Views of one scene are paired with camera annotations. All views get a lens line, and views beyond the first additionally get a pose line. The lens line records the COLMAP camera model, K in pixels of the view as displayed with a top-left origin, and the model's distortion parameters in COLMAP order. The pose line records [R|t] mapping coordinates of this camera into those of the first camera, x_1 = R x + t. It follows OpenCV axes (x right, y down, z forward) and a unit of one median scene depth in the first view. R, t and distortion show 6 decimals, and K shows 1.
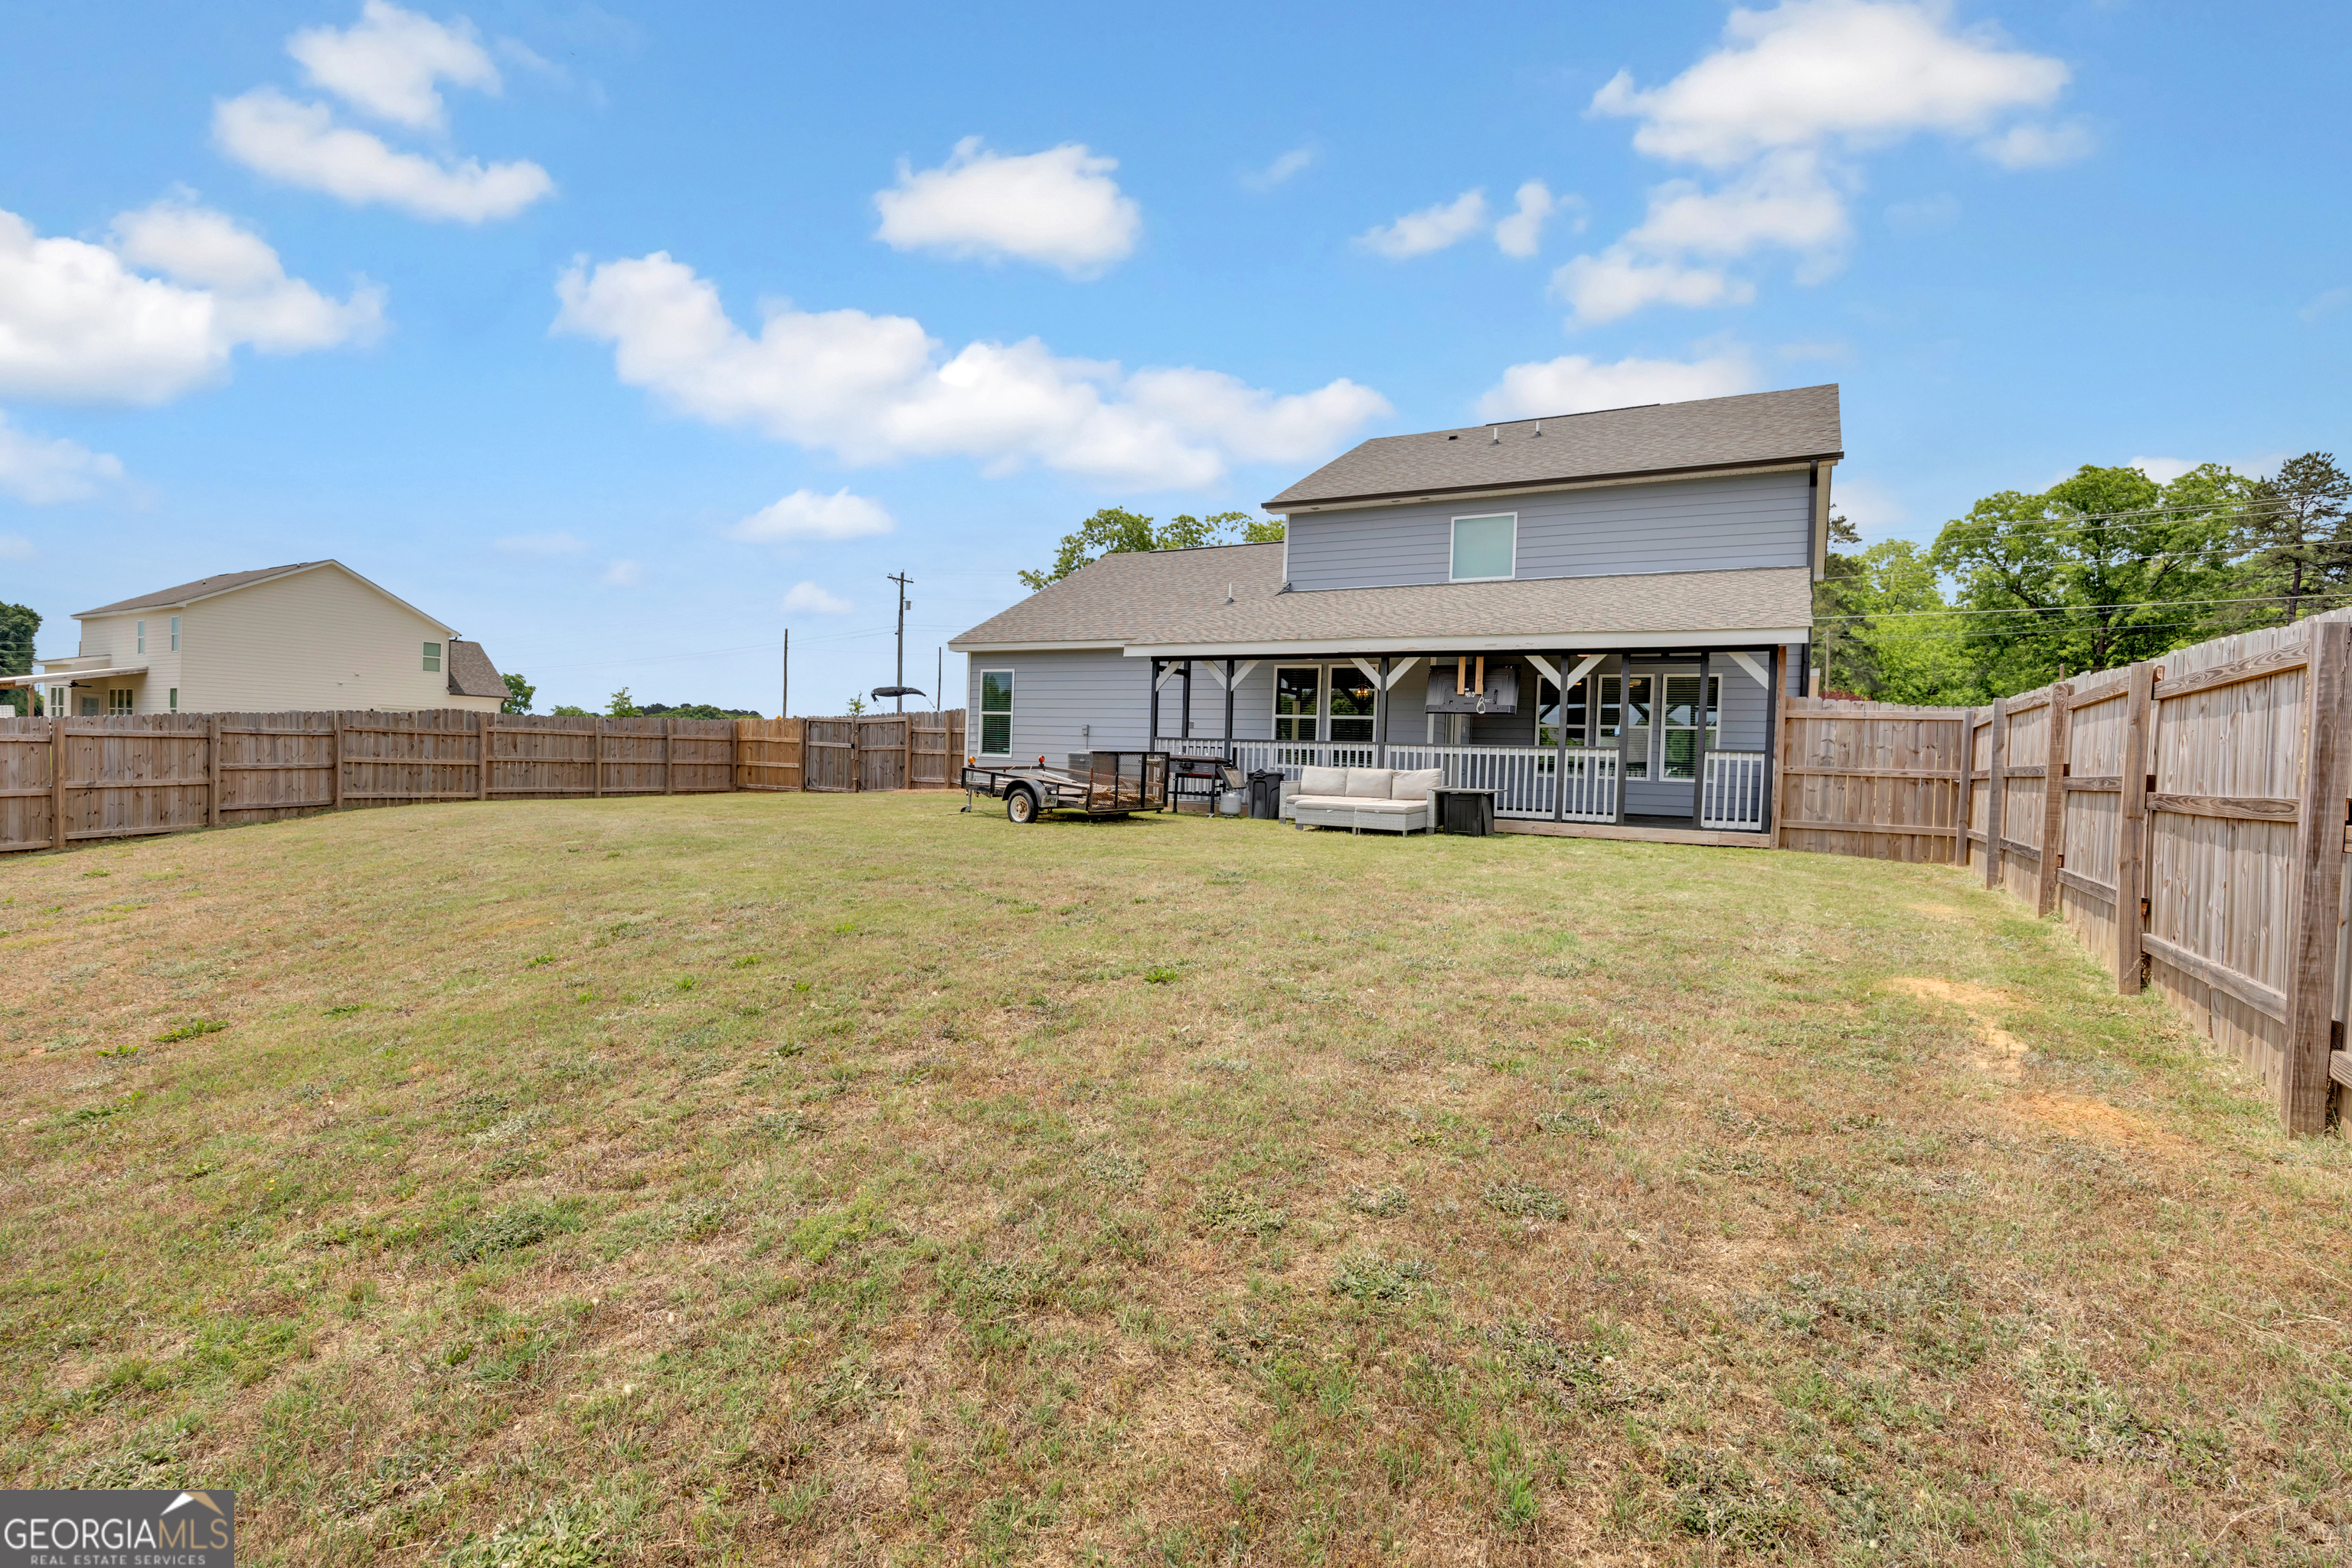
lens RADIAL K [[1137.3, 0, 1176.2], [0, 1137.3, 671.8], [0, 0, 1]] dist [0.001245, -0.000262]
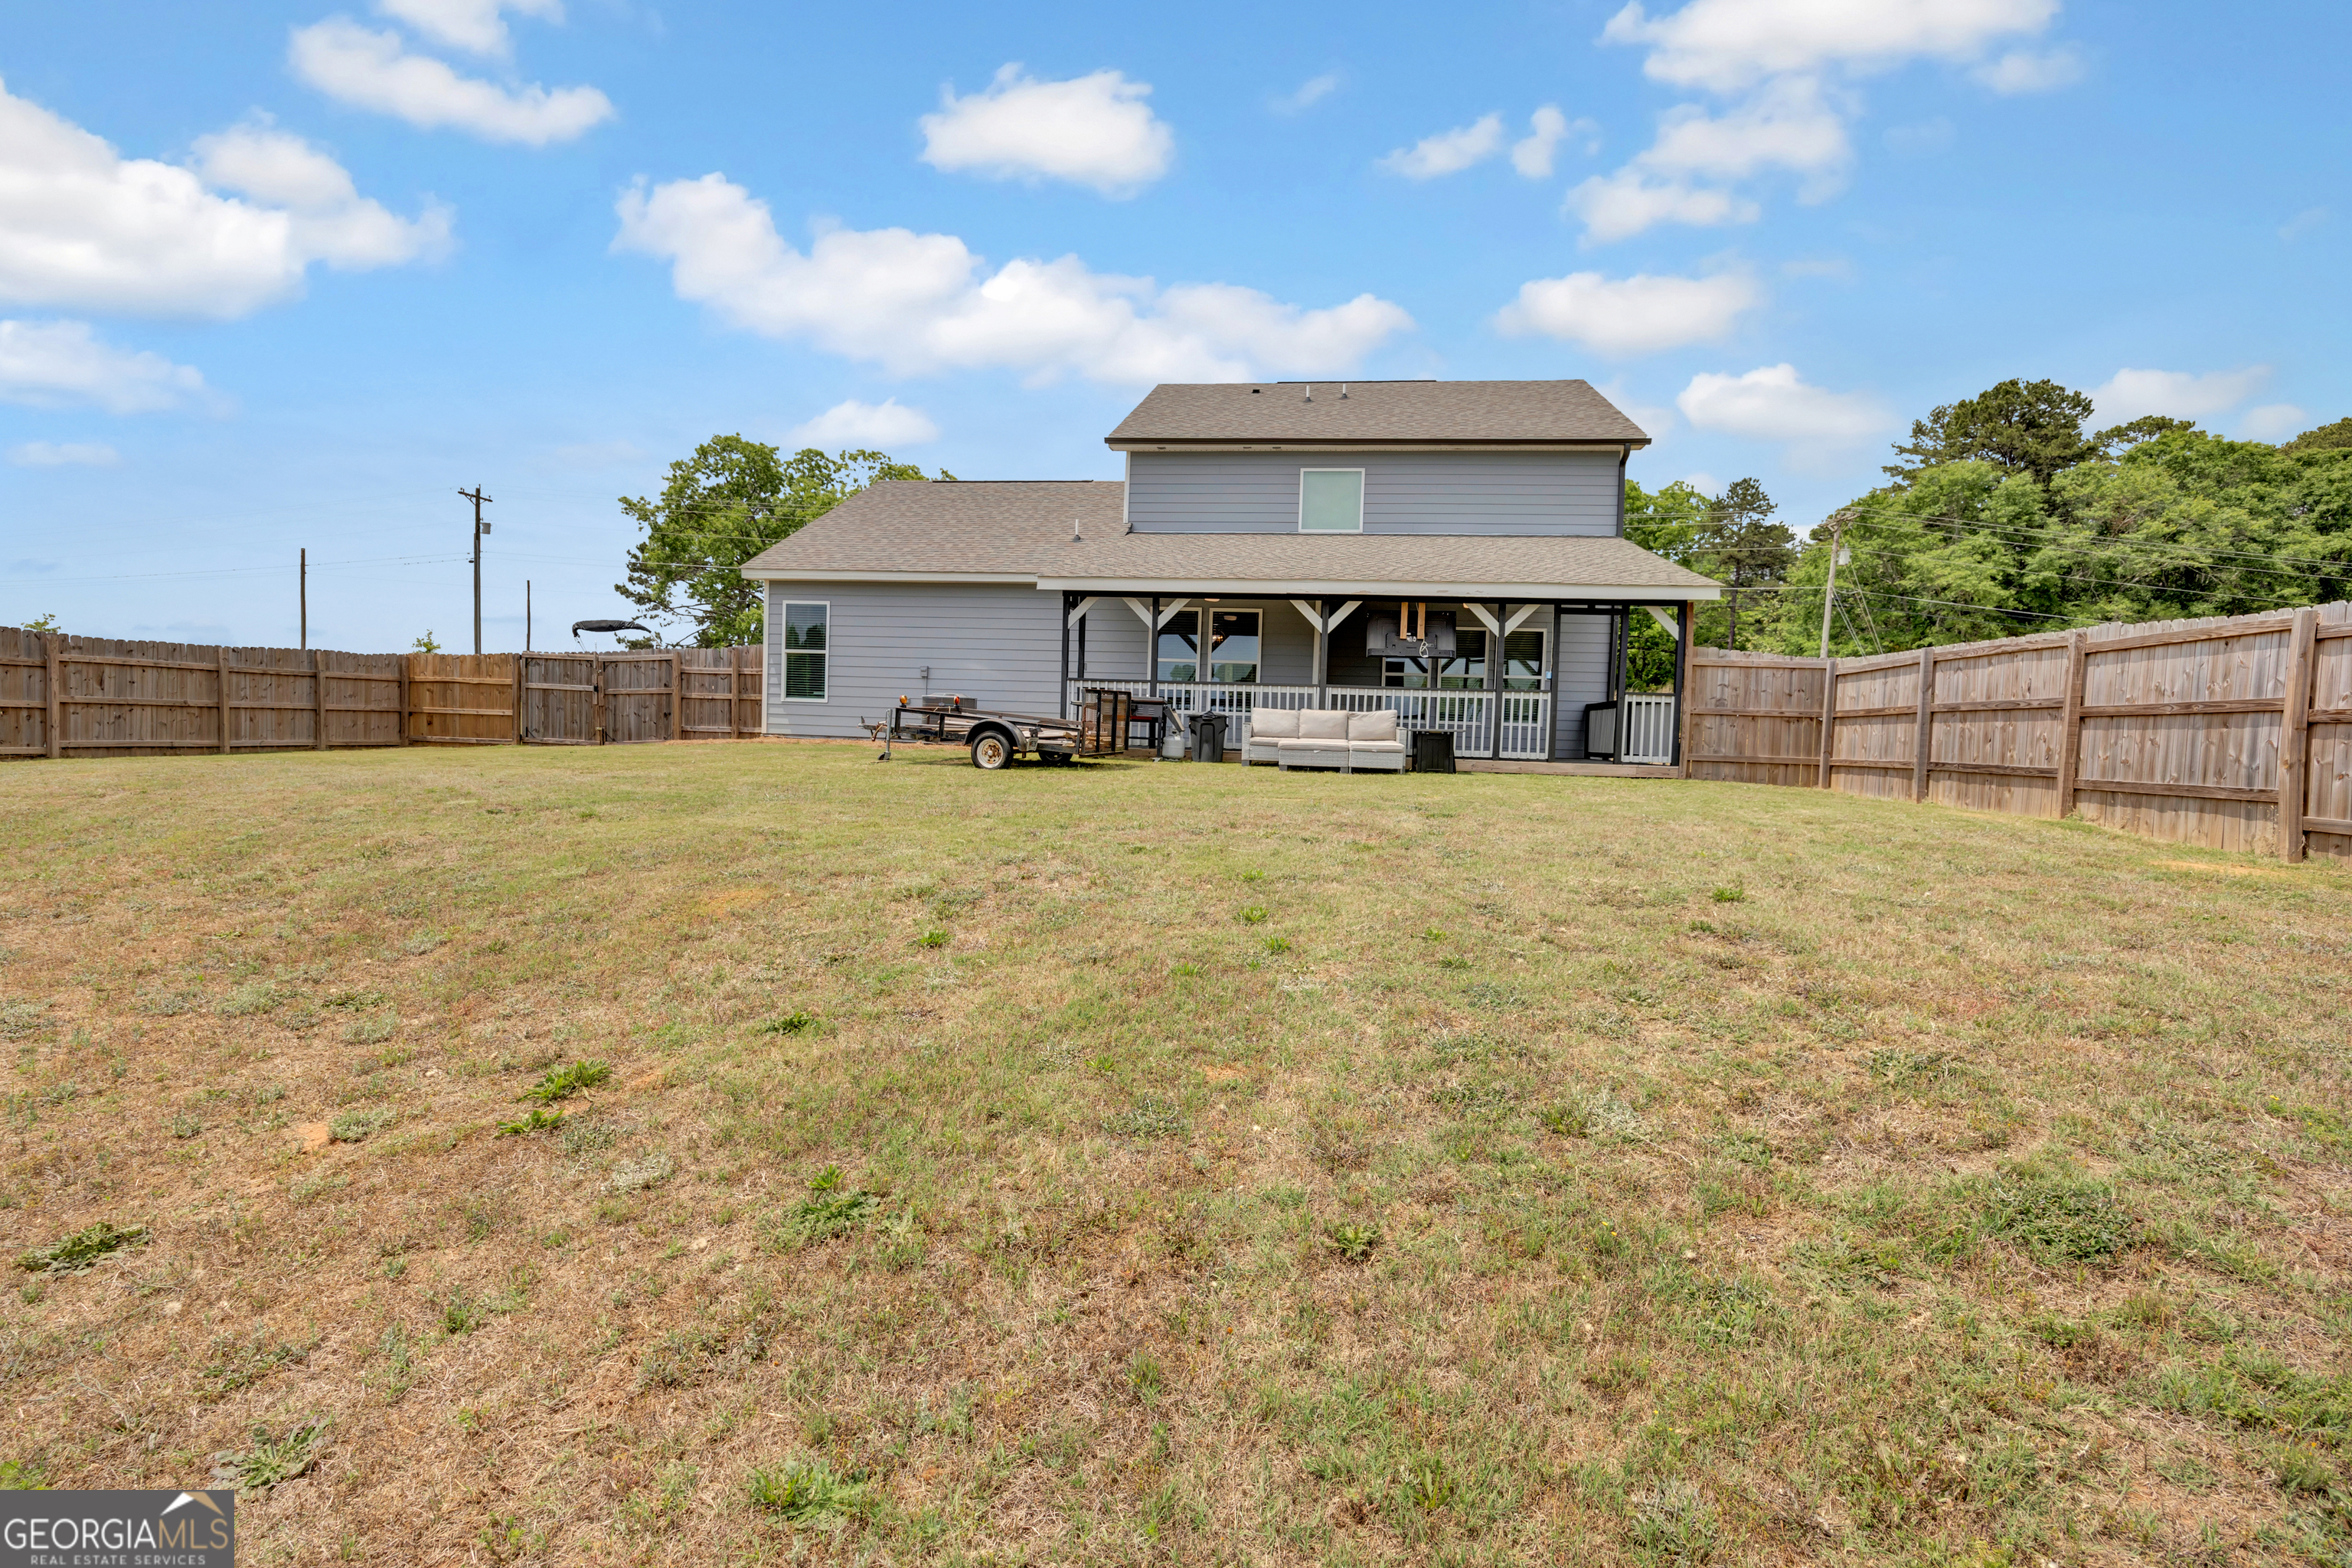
lens RADIAL K [[1152.9, 0, 1130.2], [0, 1152.9, 651.3], [0, 0, 1]] dist [-0.014585, -0.000035]
pose [[0.924344, 0.023048, 0.380863, -0.276876], [-0.029455, 0.999506, 0.011000, 0.020078], [-0.380421, -0.021386, 0.924566, 0.094202]]
